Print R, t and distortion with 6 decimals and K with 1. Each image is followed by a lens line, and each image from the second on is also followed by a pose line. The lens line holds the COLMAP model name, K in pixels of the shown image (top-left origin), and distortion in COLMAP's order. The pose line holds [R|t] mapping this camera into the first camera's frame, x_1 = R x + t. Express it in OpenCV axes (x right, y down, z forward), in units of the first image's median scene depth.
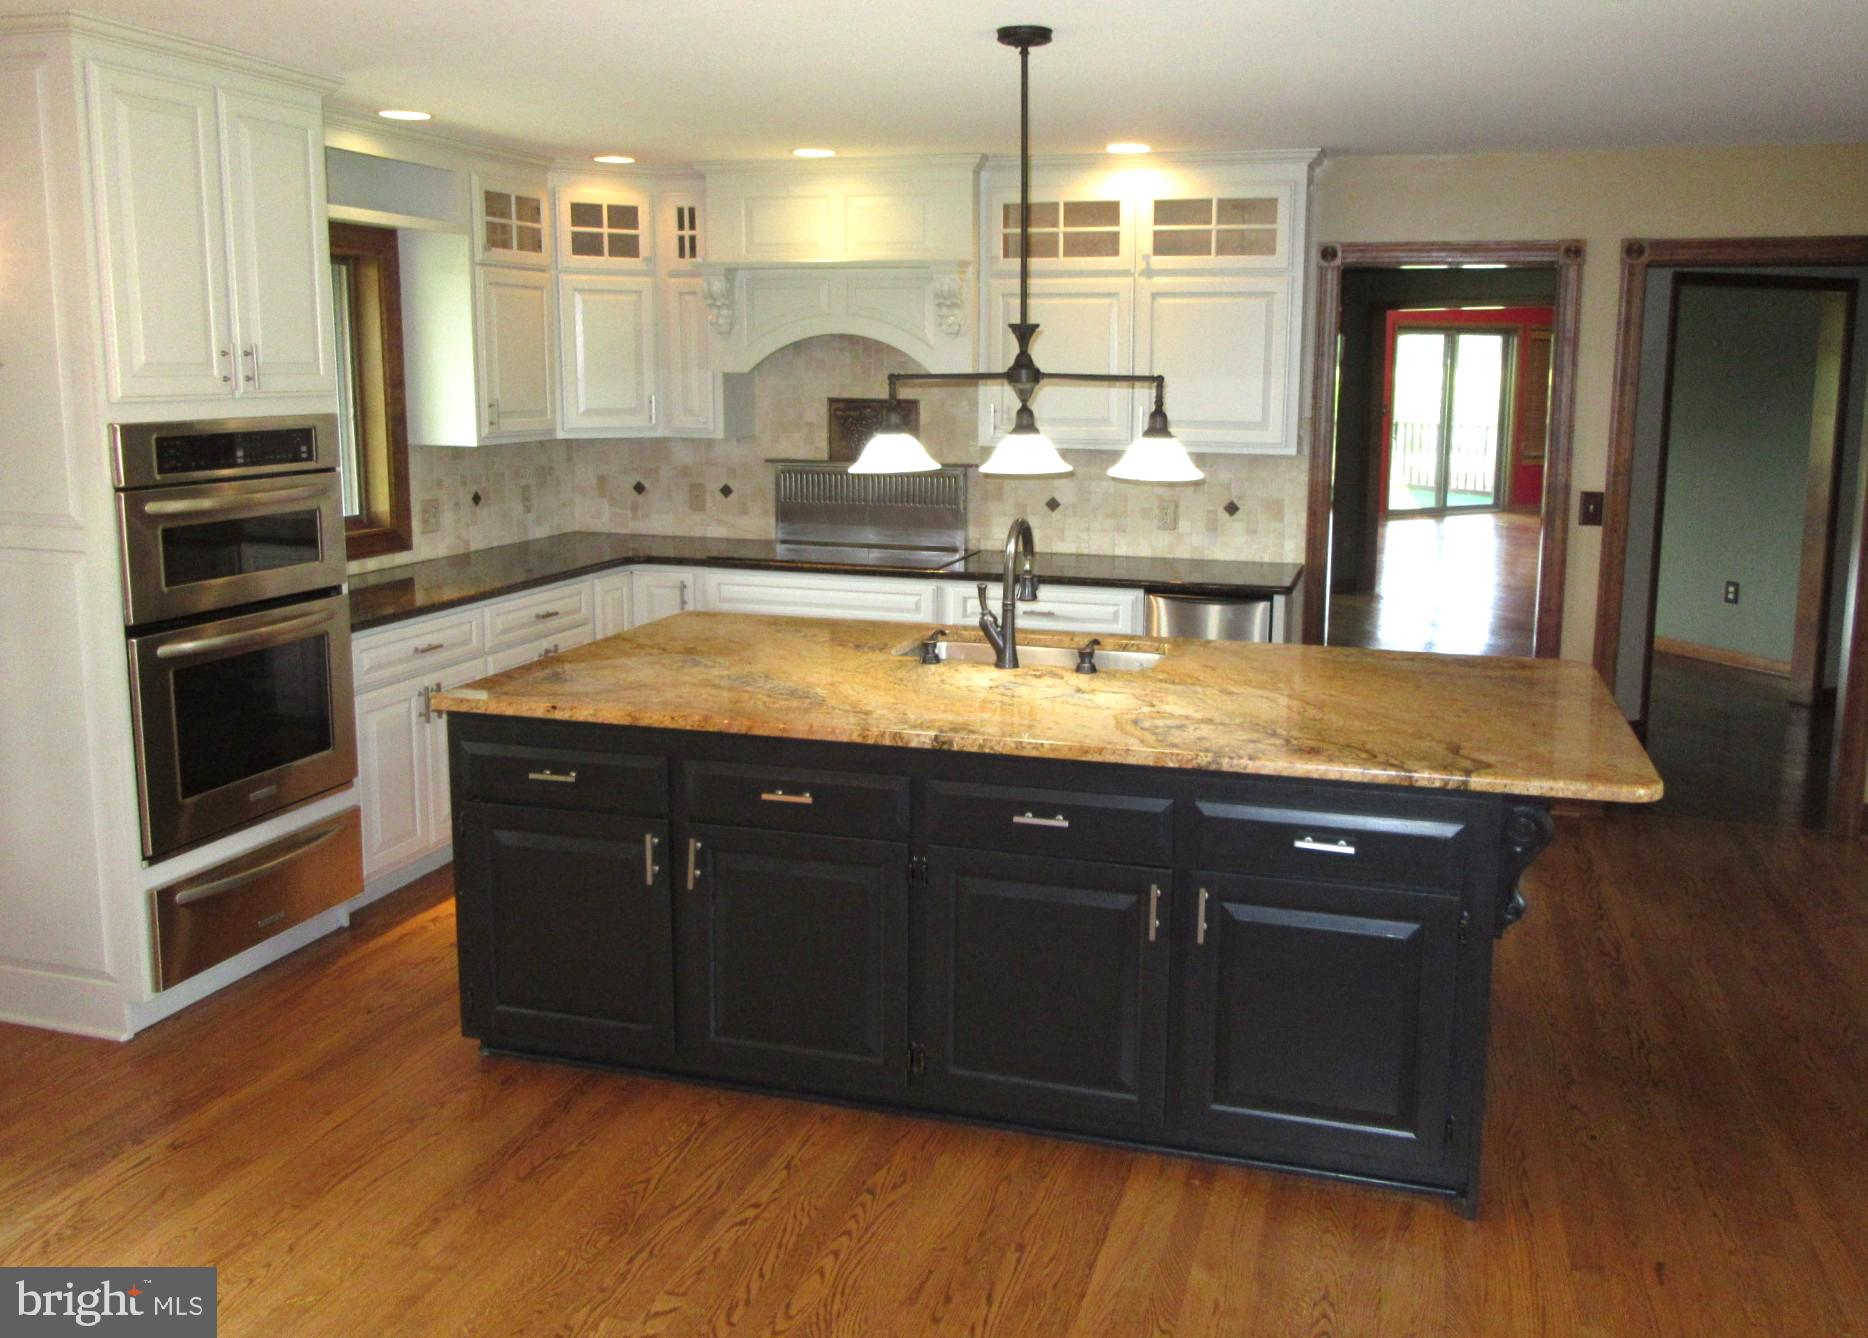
lens RADIAL K [[1537.0, 0, 990.0], [0, 1537.0, 596.3], [0, 0, 1]] dist [0.005126, 0.009685]
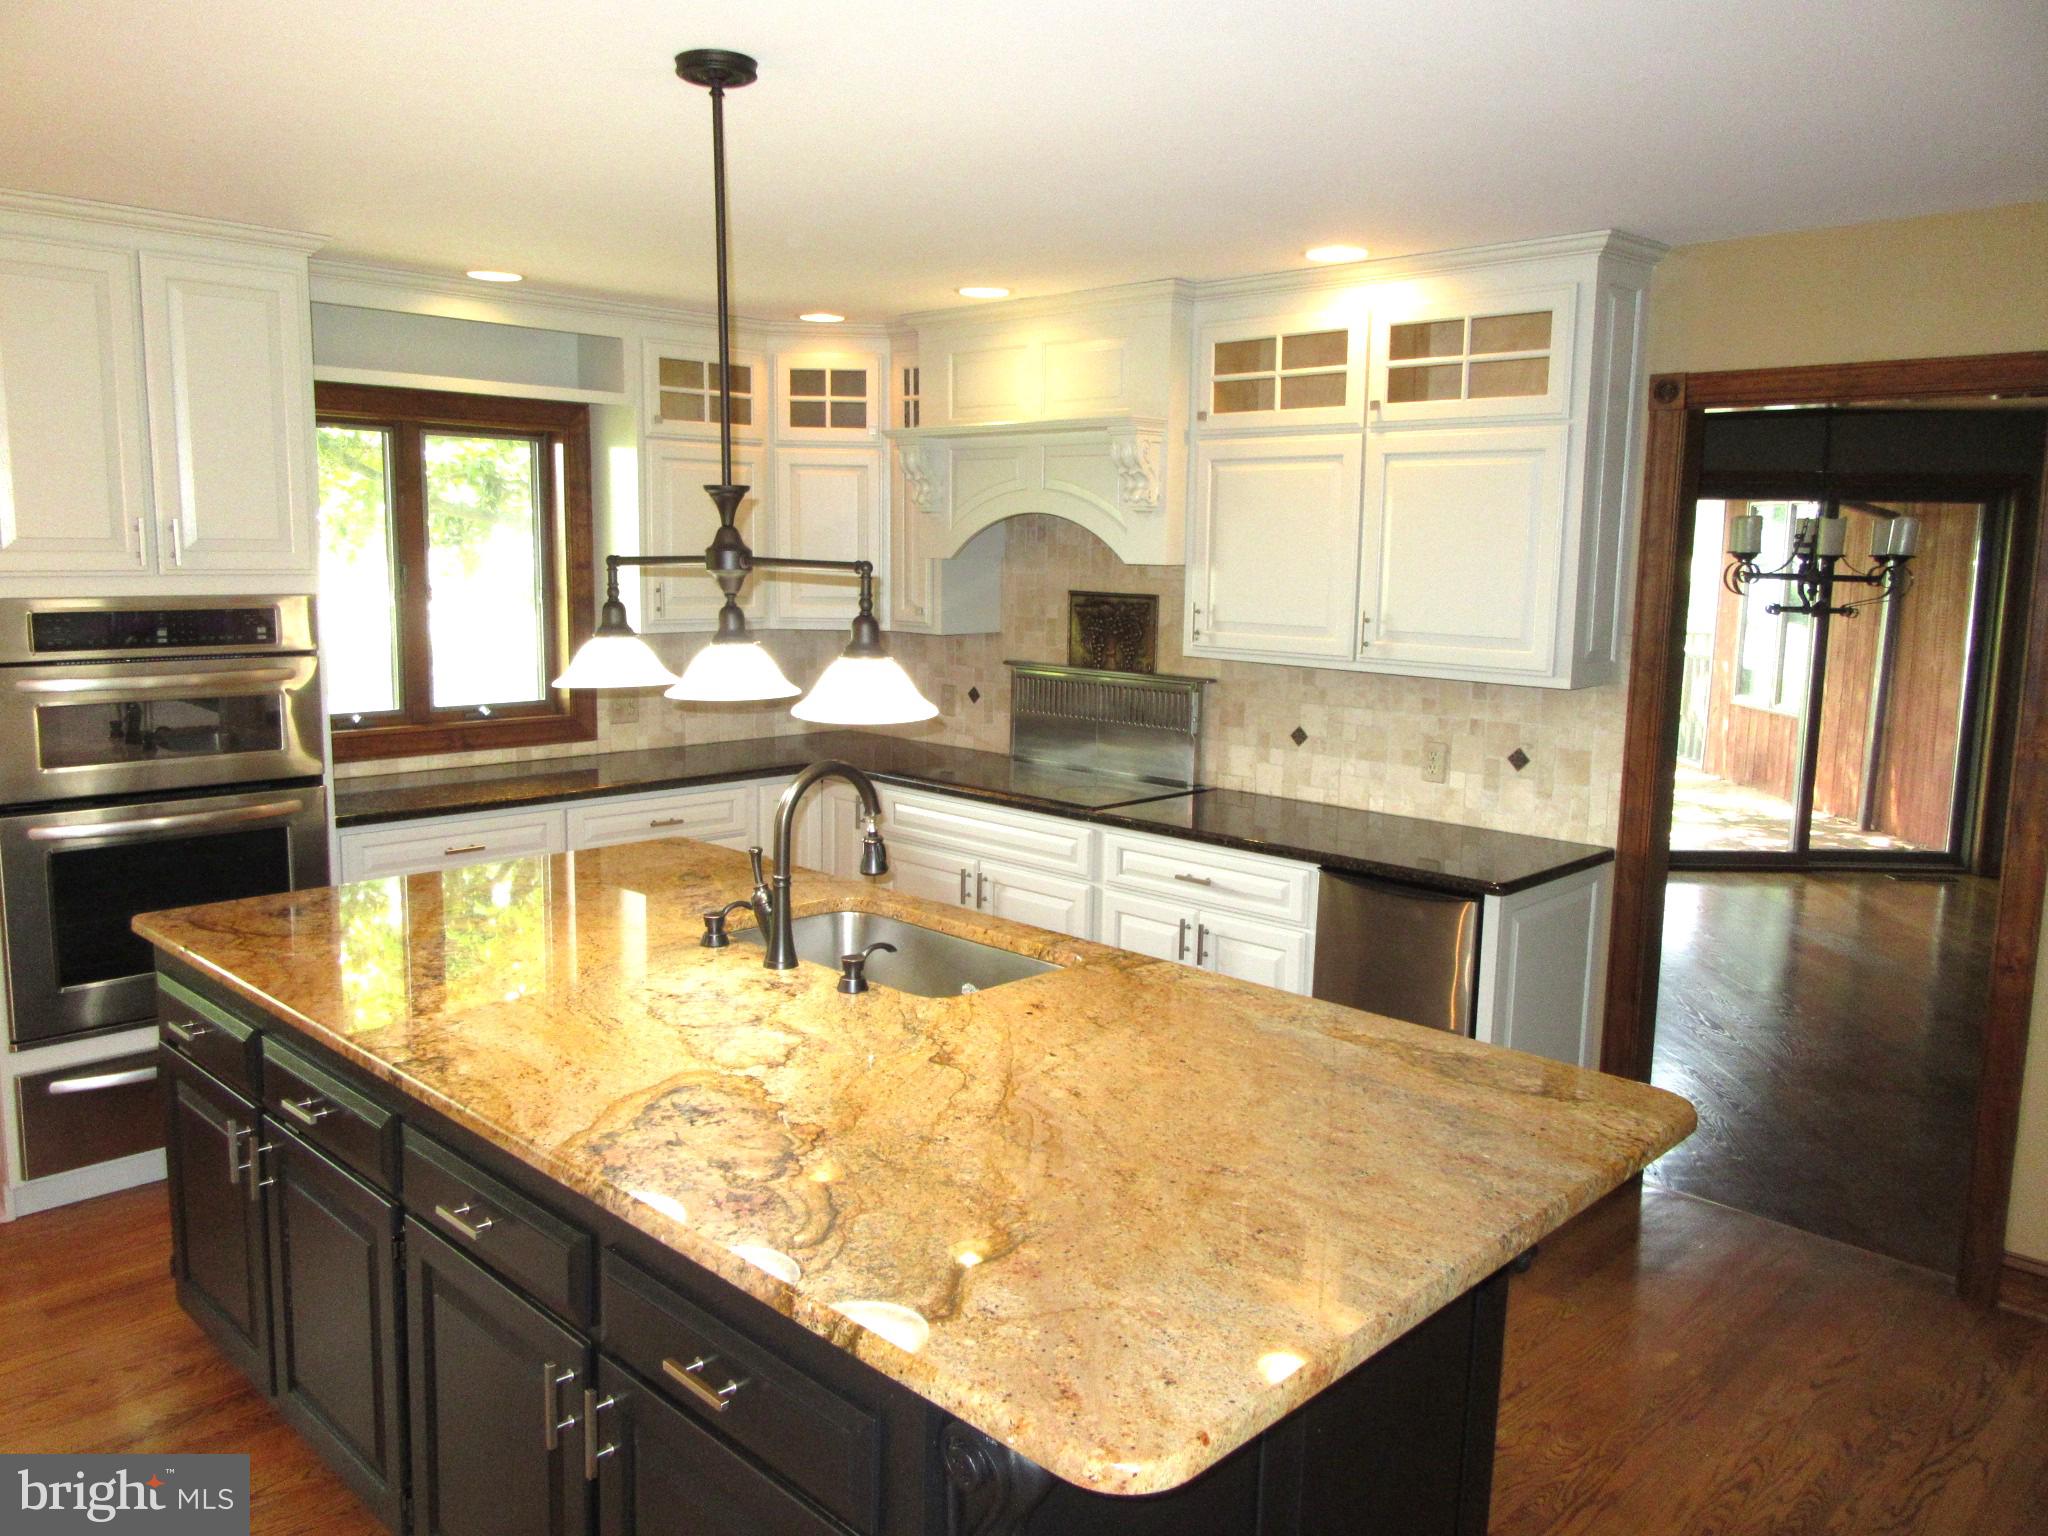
lens RADIAL K [[1535.2, 0, 1023.3], [0, 1535.2, 767.6], [0, 0, 1]] dist [0.000731, -0.007319]
pose [[0.878674, 0.076151, -0.471310, 0.306886], [-0.082473, 0.996567, 0.007263, -0.042363], [0.470245, 0.032488, 0.881938, 0.291464]]
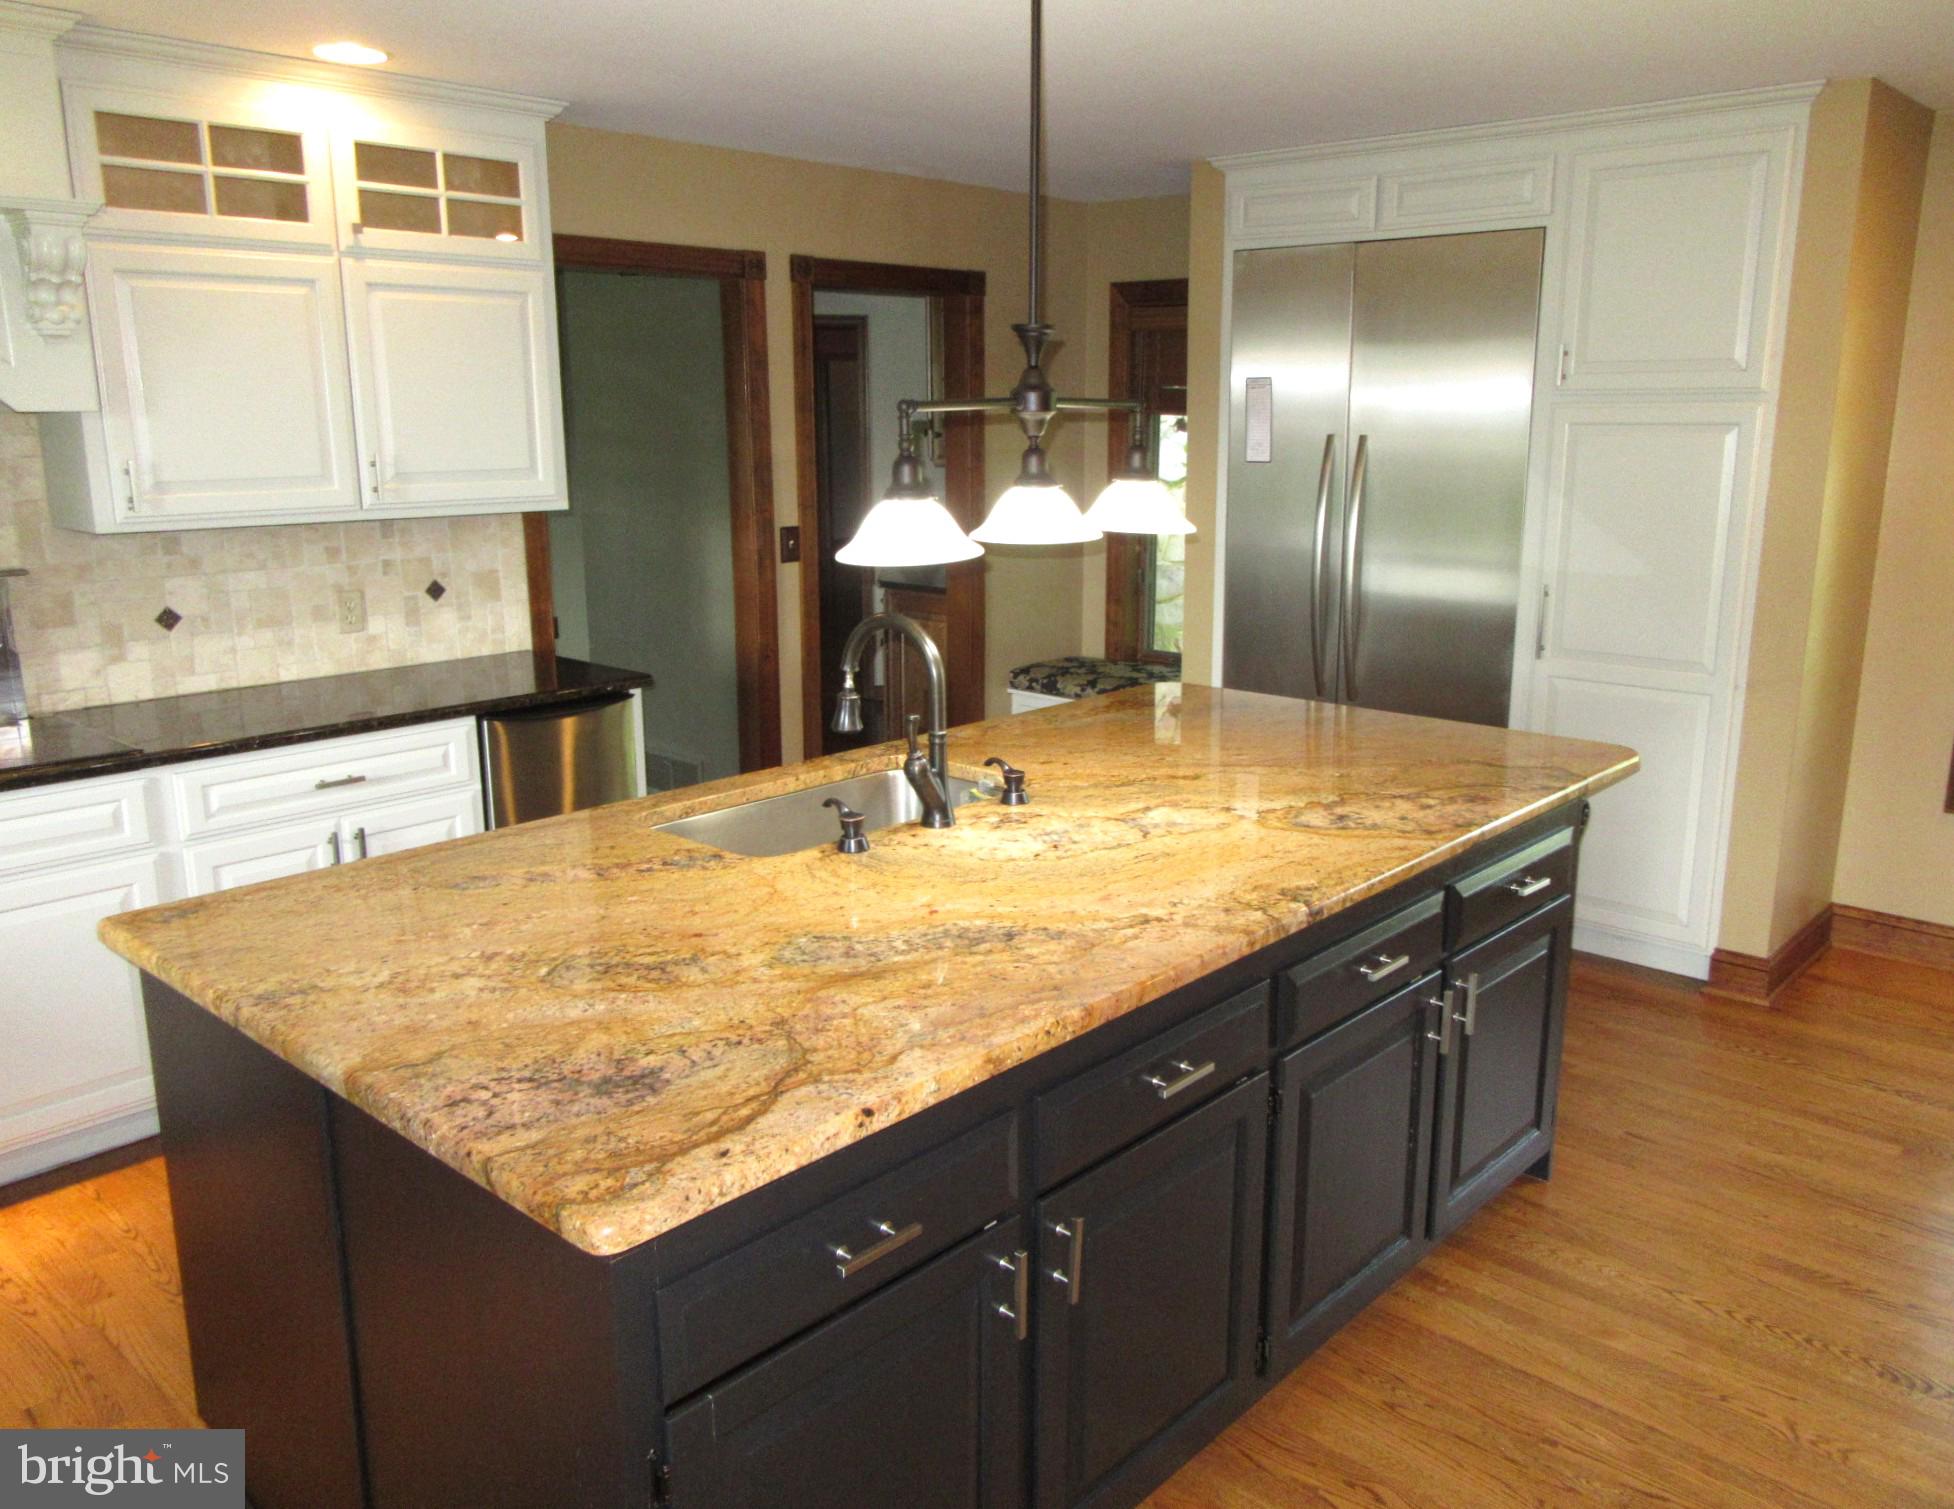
lens RADIAL K [[1535.4, 0, 1030.9], [0, 1535.4, 753.5], [0, 0, 1]] dist [-0.019279, 0.014147]
pose [[0.426440, -0.208708, 0.880108, -0.402938], [0.138092, 0.976631, 0.164687, -0.066043], [-0.893912, 0.051307, 0.445296, 0.451859]]
